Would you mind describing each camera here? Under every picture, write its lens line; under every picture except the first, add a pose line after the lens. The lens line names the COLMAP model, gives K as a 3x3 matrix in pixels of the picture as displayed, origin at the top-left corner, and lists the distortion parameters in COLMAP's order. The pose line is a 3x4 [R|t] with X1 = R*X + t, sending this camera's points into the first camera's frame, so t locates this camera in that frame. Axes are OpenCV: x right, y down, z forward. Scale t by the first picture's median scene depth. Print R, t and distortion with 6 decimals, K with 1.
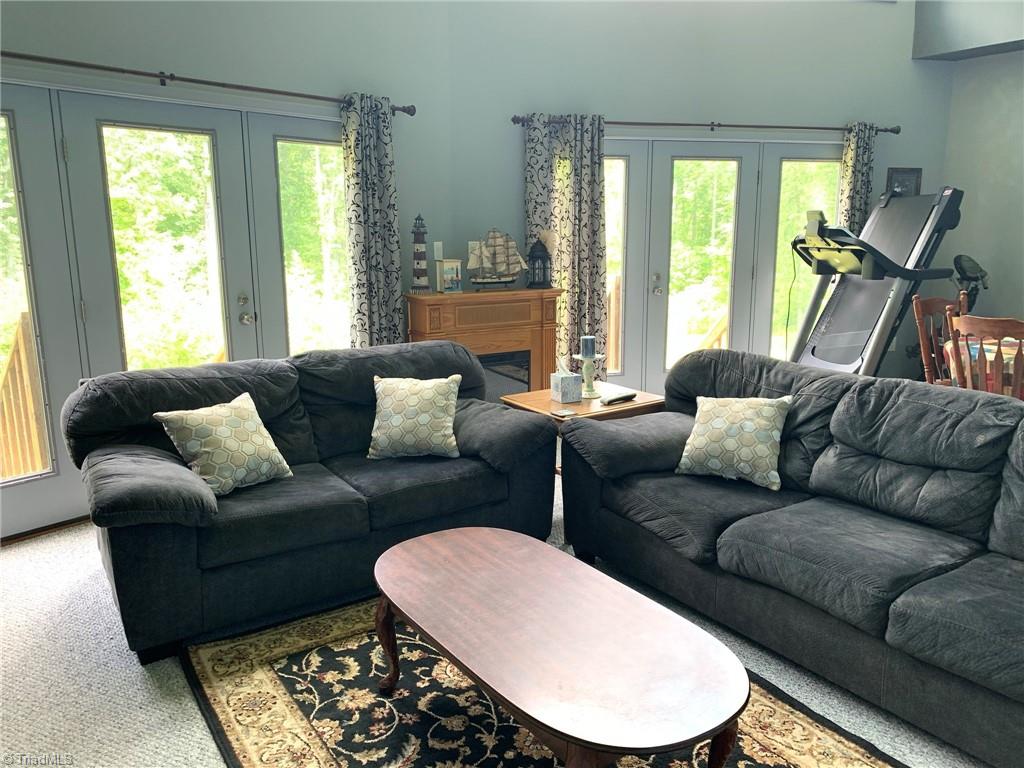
lens RADIAL K [[782.9, 0, 514.8], [0, 782.9, 381.9], [0, 0, 1]] dist [0.105457, -0.159917]
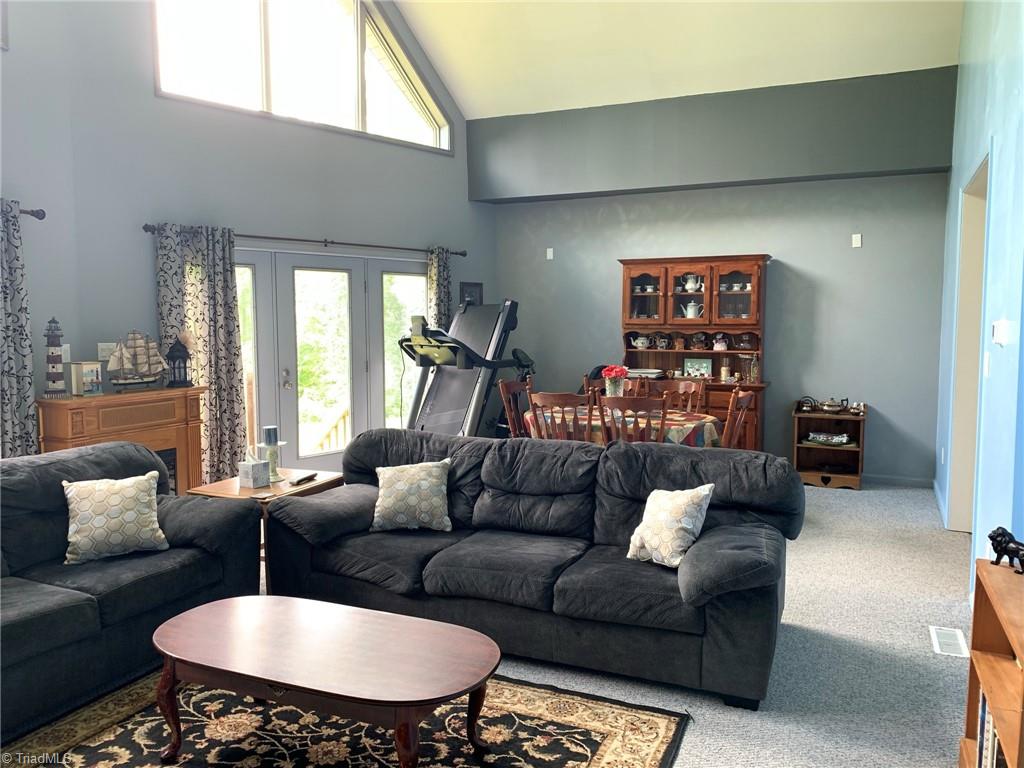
lens RADIAL K [[782.9, 0, 514.8], [0, 782.9, 381.9], [0, 0, 1]] dist [0.105457, -0.159917]
pose [[0.851053, -0.043129, 0.523306, -0.222522], [0.104145, 0.990686, -0.087722, 0.016594], [-0.514648, 0.129155, 0.847618, -0.166296]]
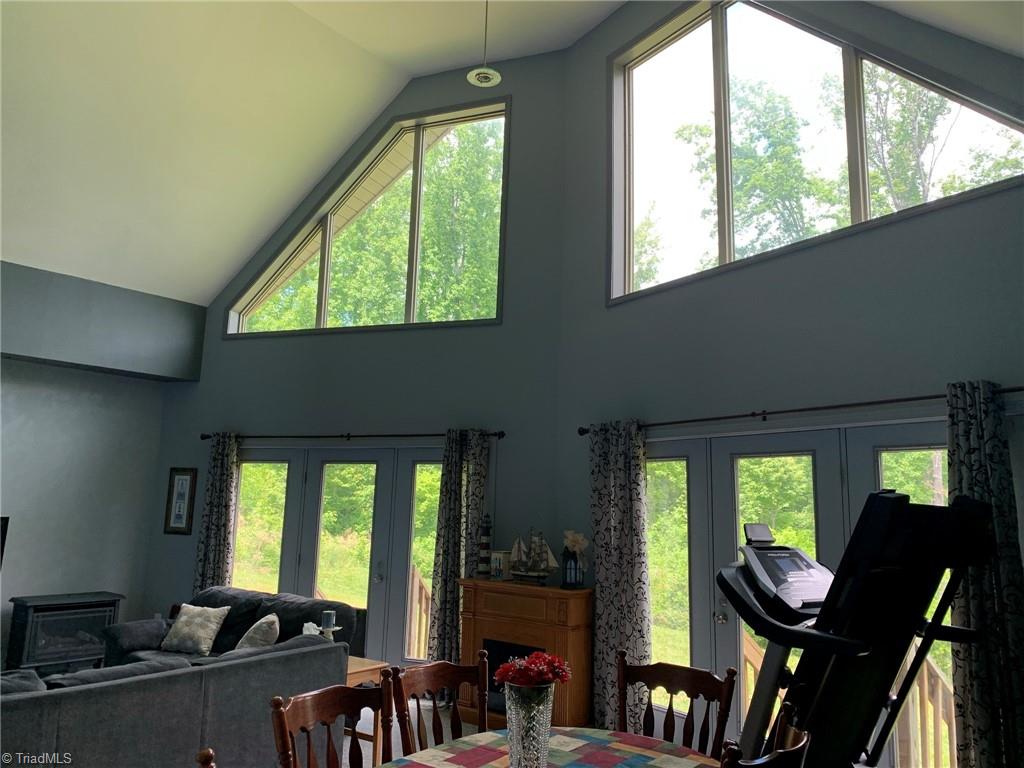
lens RADIAL K [[782.9, 0, 514.8], [0, 782.9, 381.9], [0, 0, 1]] dist [0.105457, -0.159917]
pose [[0.284806, -0.142202, -0.947979, 1.598881], [-0.231552, 0.949444, -0.211988, -0.224148], [0.930199, 0.279882, 0.237480, 0.989208]]
